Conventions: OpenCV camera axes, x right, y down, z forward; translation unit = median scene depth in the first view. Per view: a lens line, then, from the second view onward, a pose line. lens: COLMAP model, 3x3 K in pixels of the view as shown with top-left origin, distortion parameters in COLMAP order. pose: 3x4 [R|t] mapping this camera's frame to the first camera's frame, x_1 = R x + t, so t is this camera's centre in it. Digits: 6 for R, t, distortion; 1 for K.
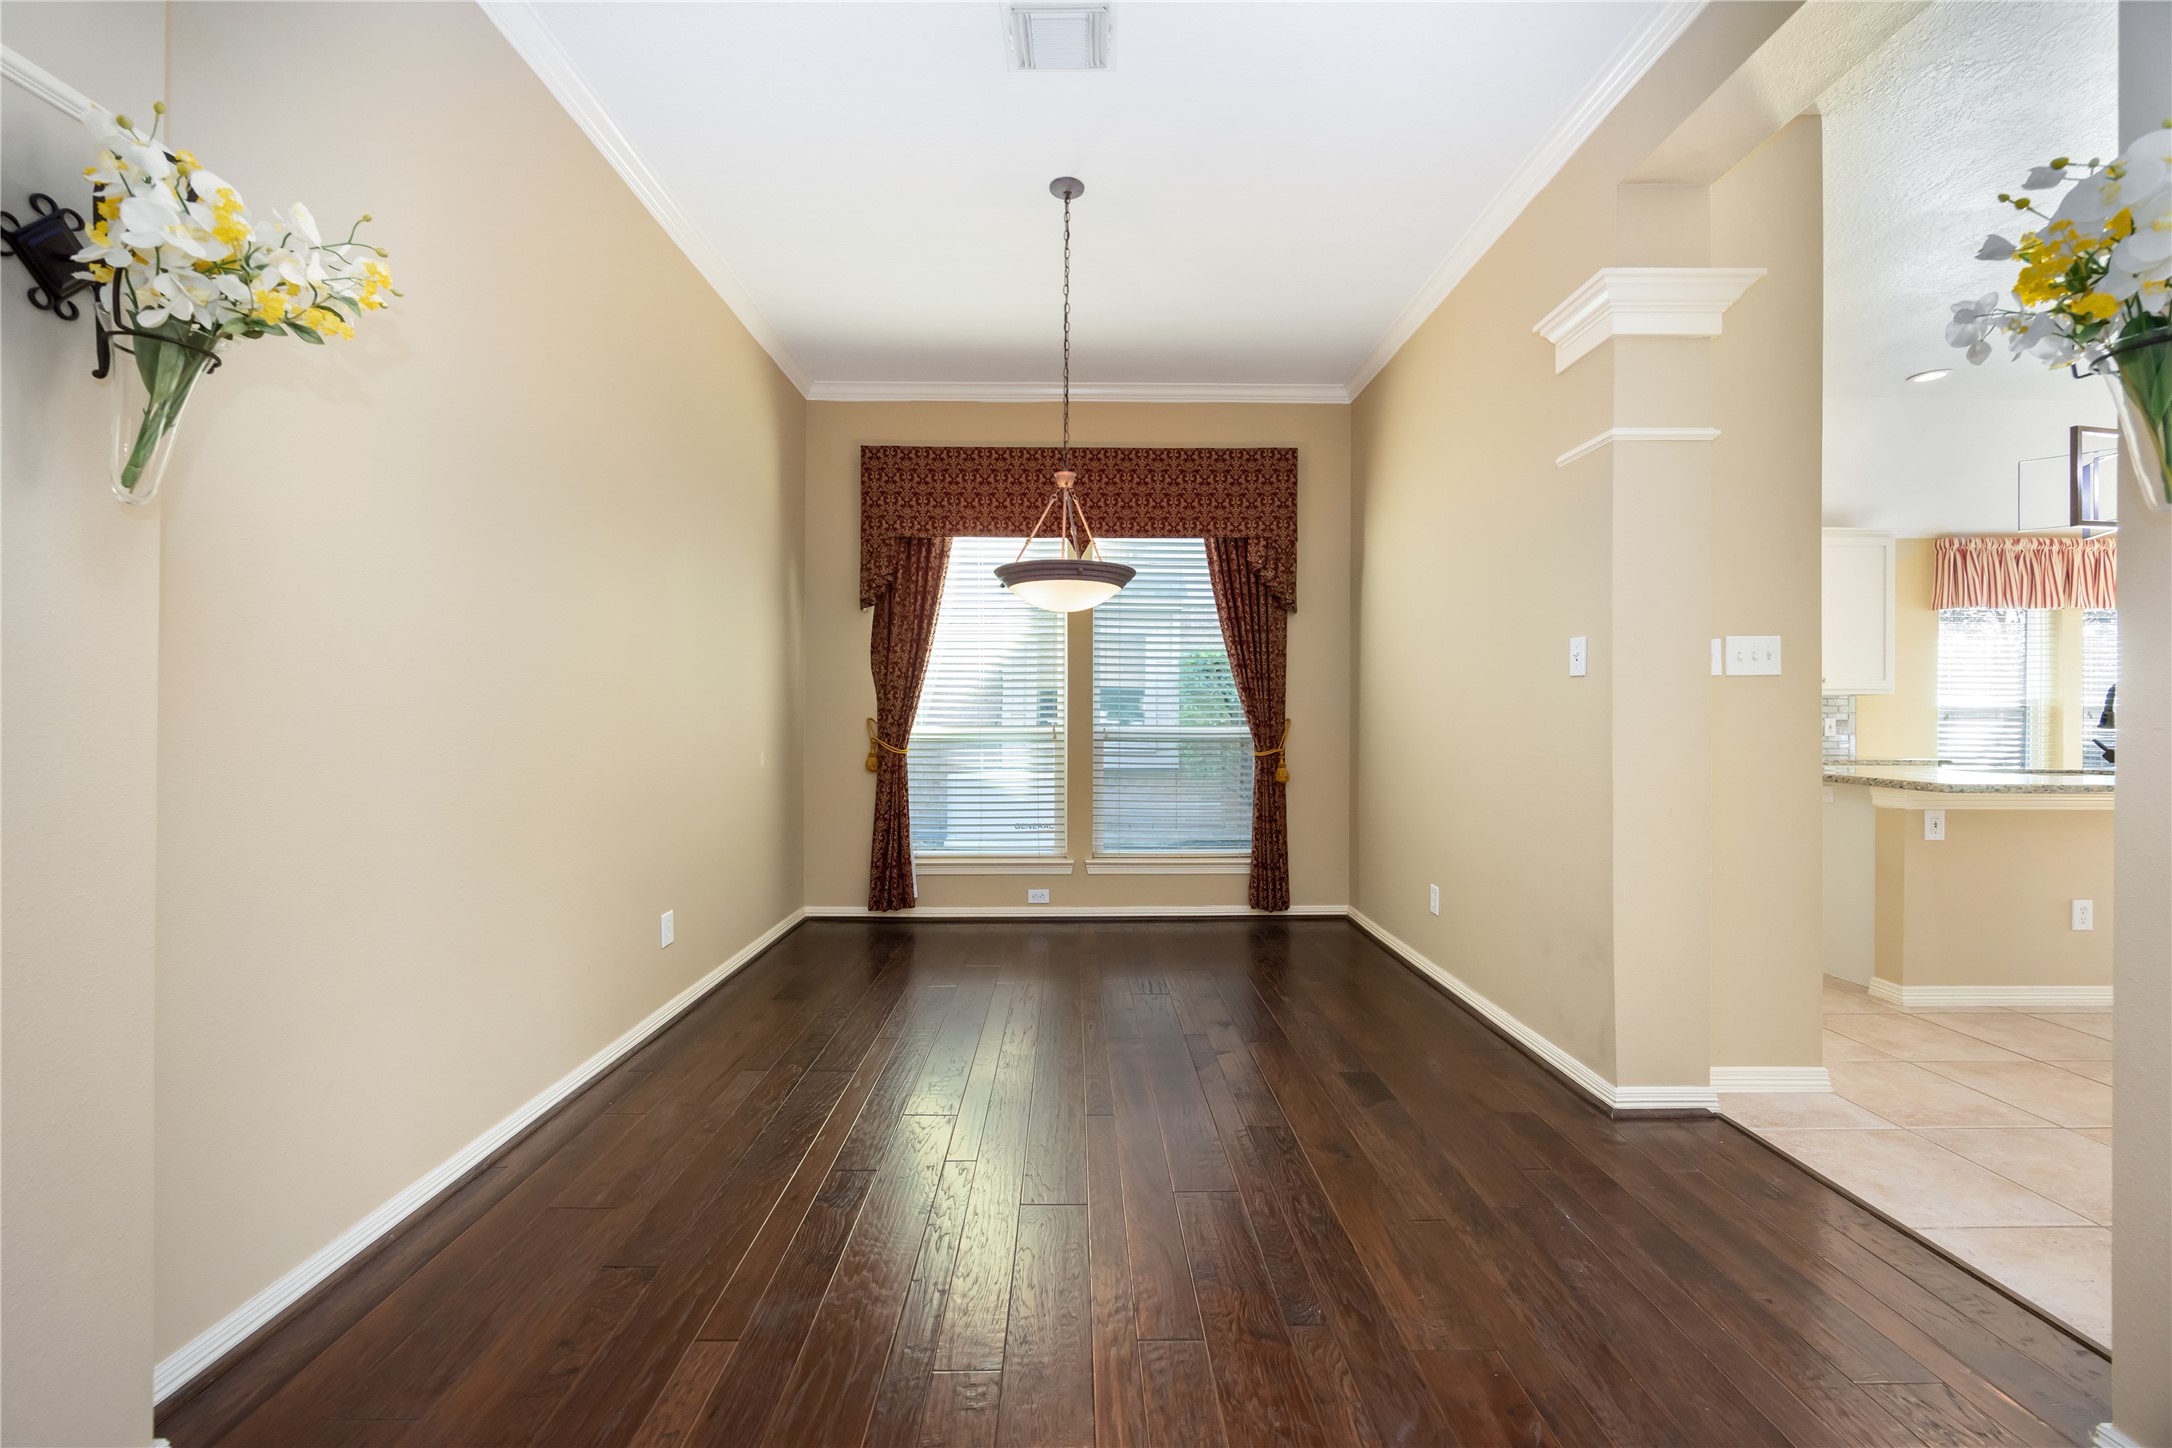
lens RADIAL K [[846.8, 0, 1082.3], [0, 846.8, 719.2], [0, 0, 1]] dist [-0.000403, 0.000042]
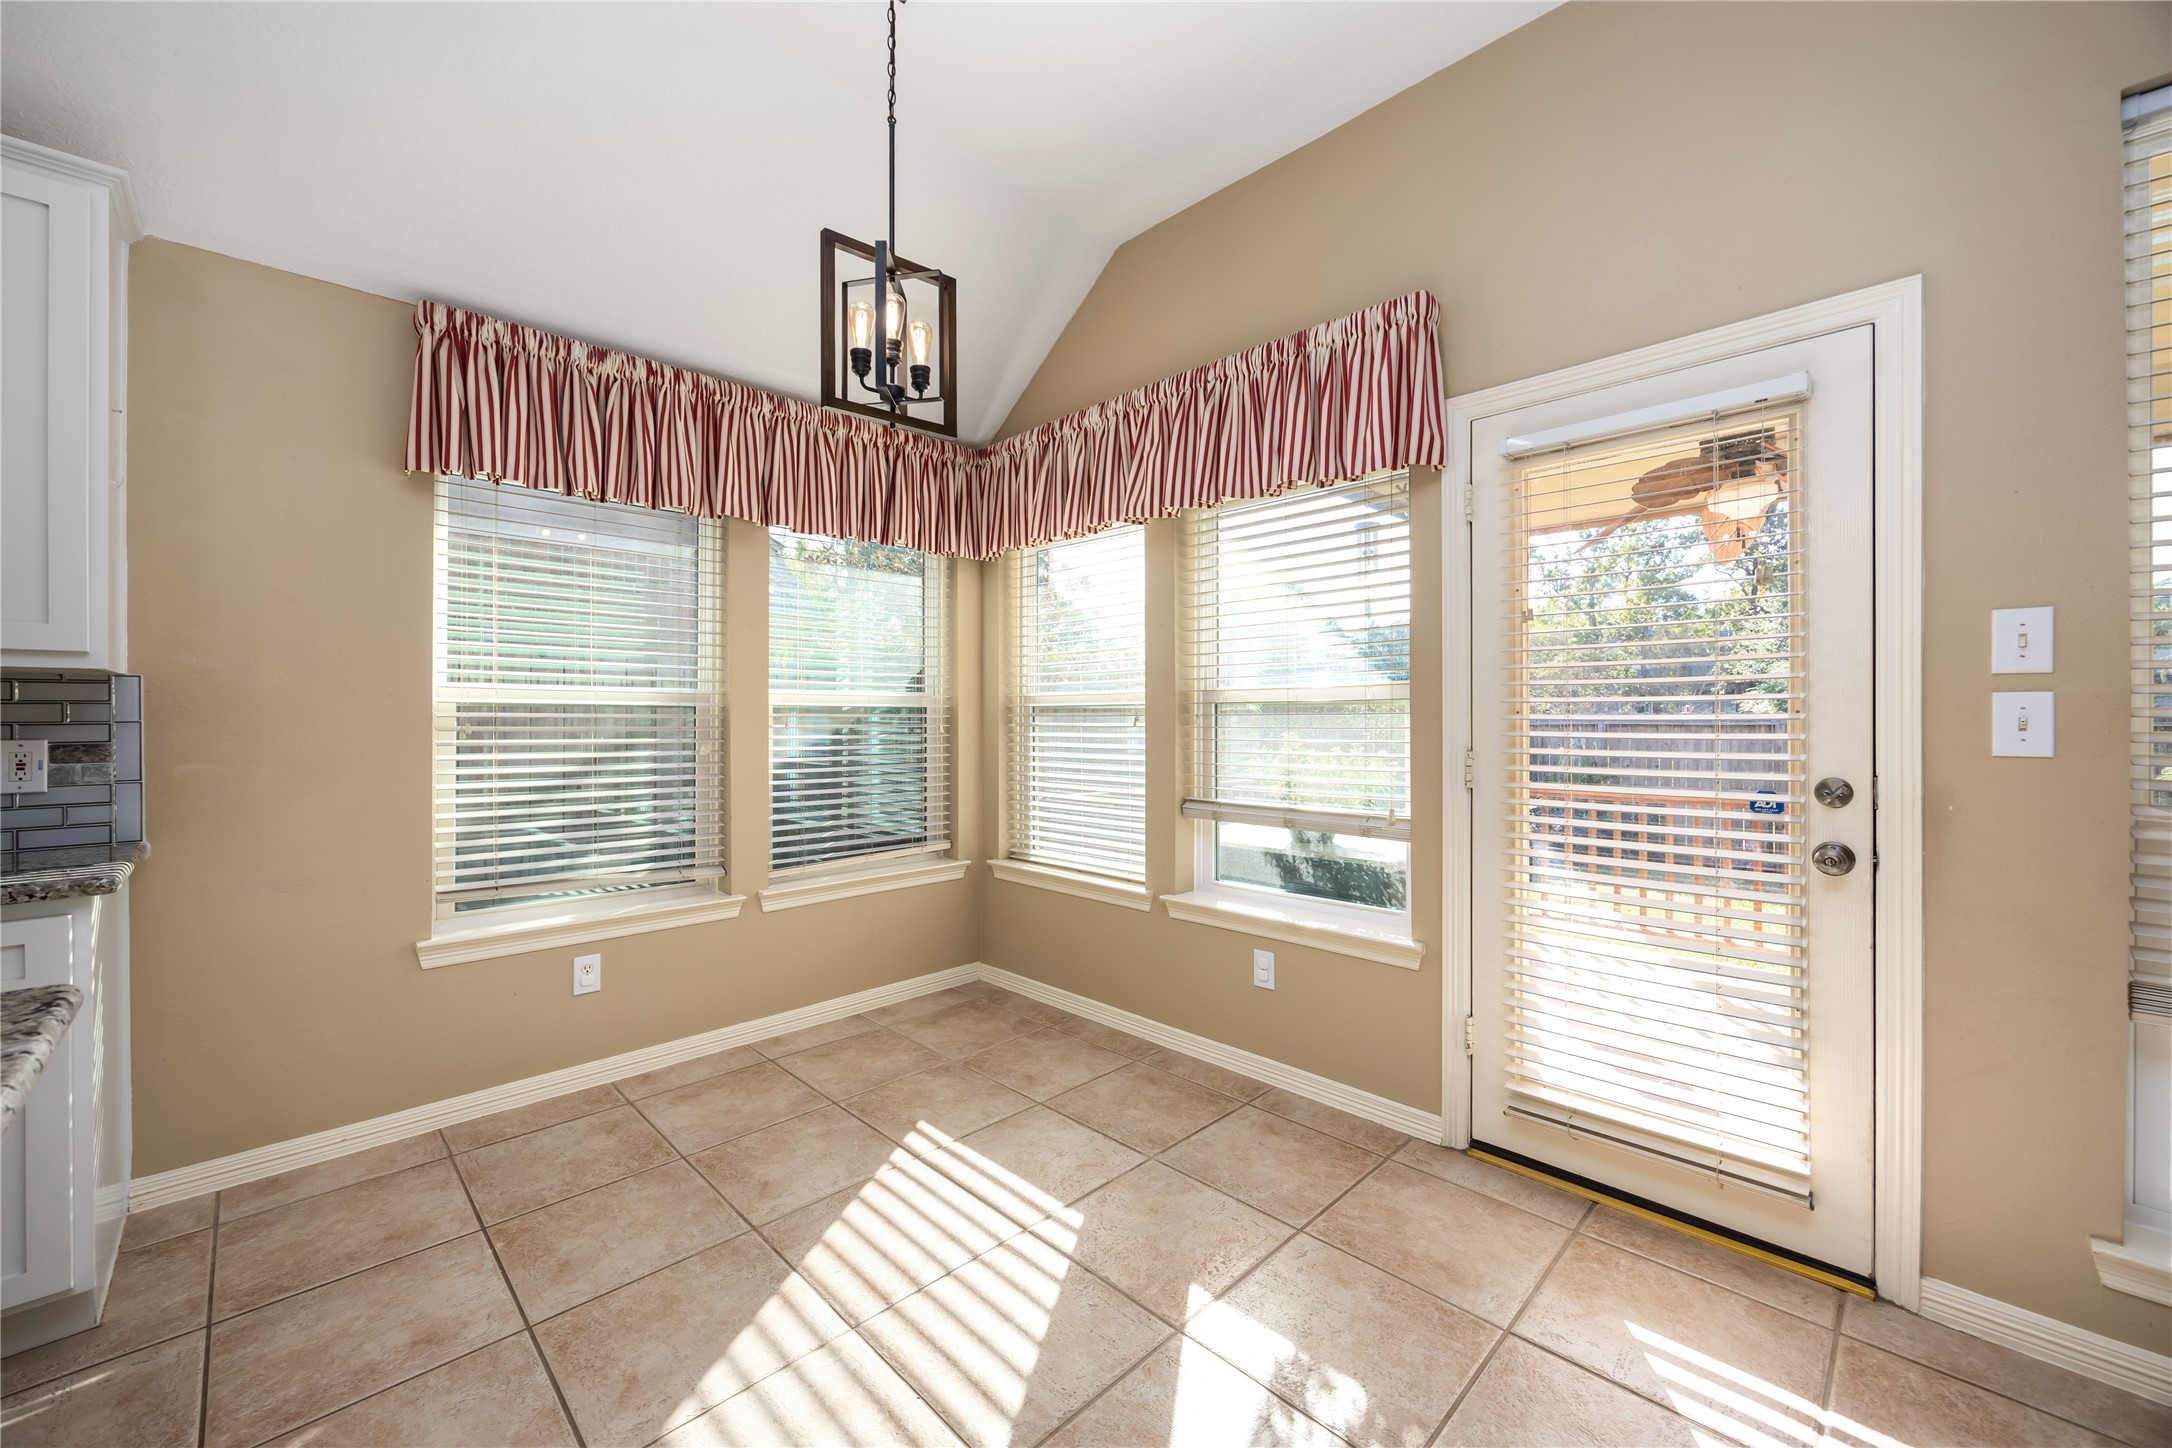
lens RADIAL K [[846.8, 0, 1082.3], [0, 846.8, 719.2], [0, 0, 1]] dist [-0.000403, 0.000042]
pose [[0.724821, -0.003124, 0.688930, 0.974357], [0.002264, 0.999995, 0.002152, -0.008769], [-0.688934, 0.000000, 0.724824, 0.476521]]
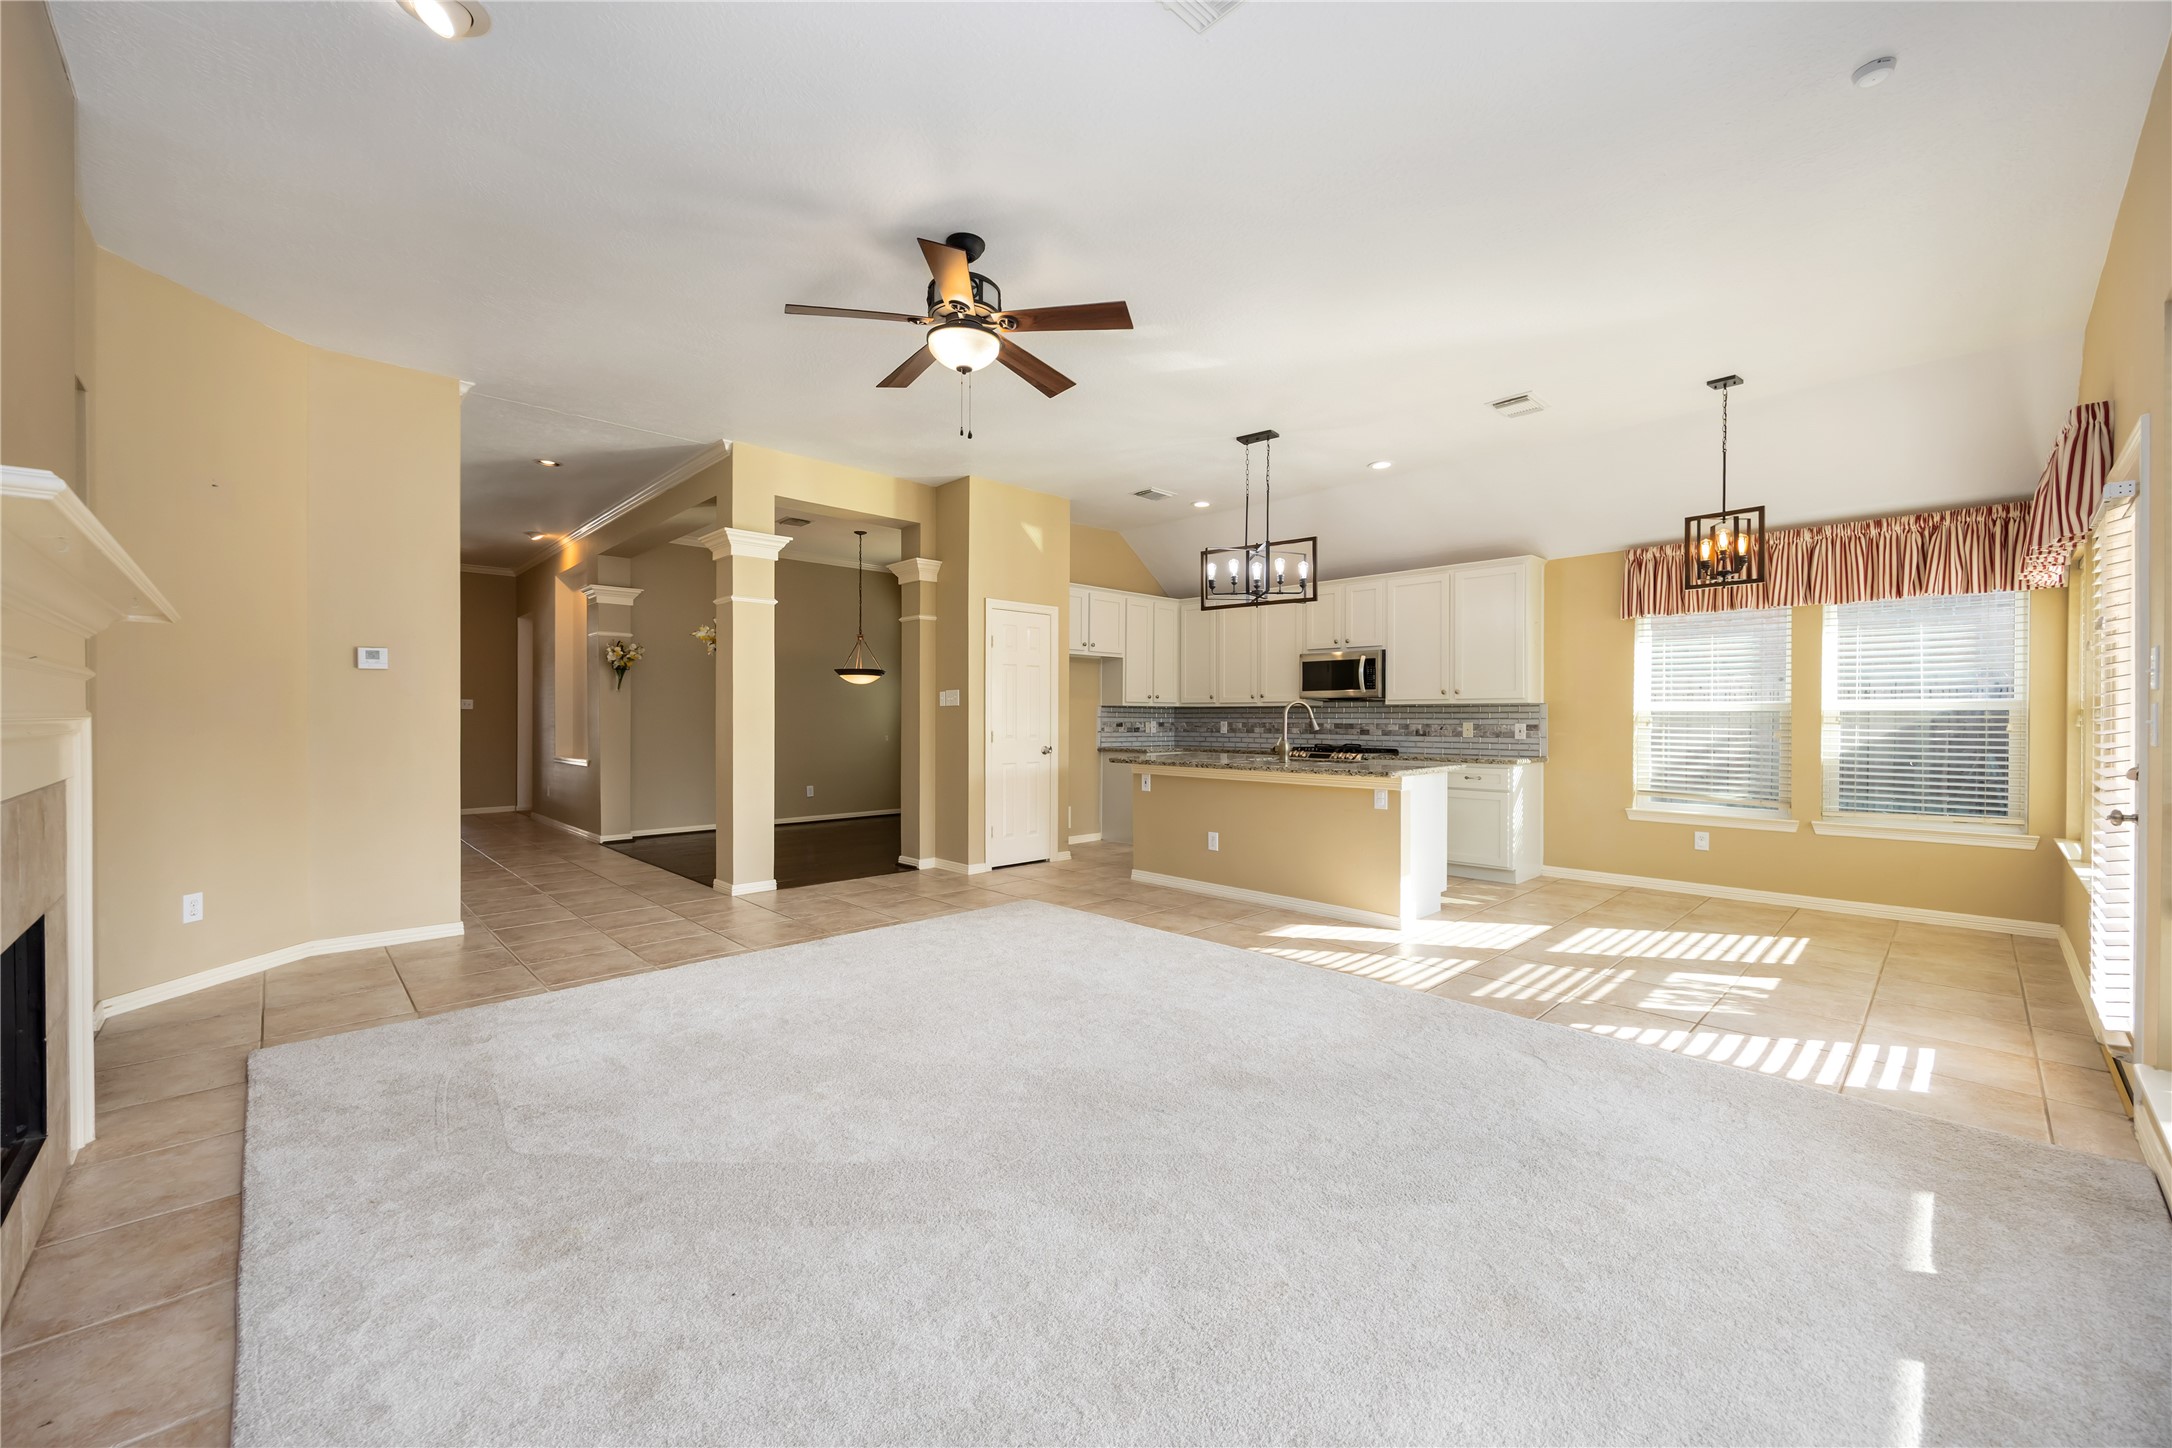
lens RADIAL K [[846.8, 0, 1082.3], [0, 846.8, 719.2], [0, 0, 1]] dist [-0.000403, 0.000042]
pose [[0.678249, 0.002387, -0.734828, 1.339284], [-0.001650, 0.999997, 0.001725, -0.007649], [0.734830, 0.000043, 0.678251, -0.195317]]
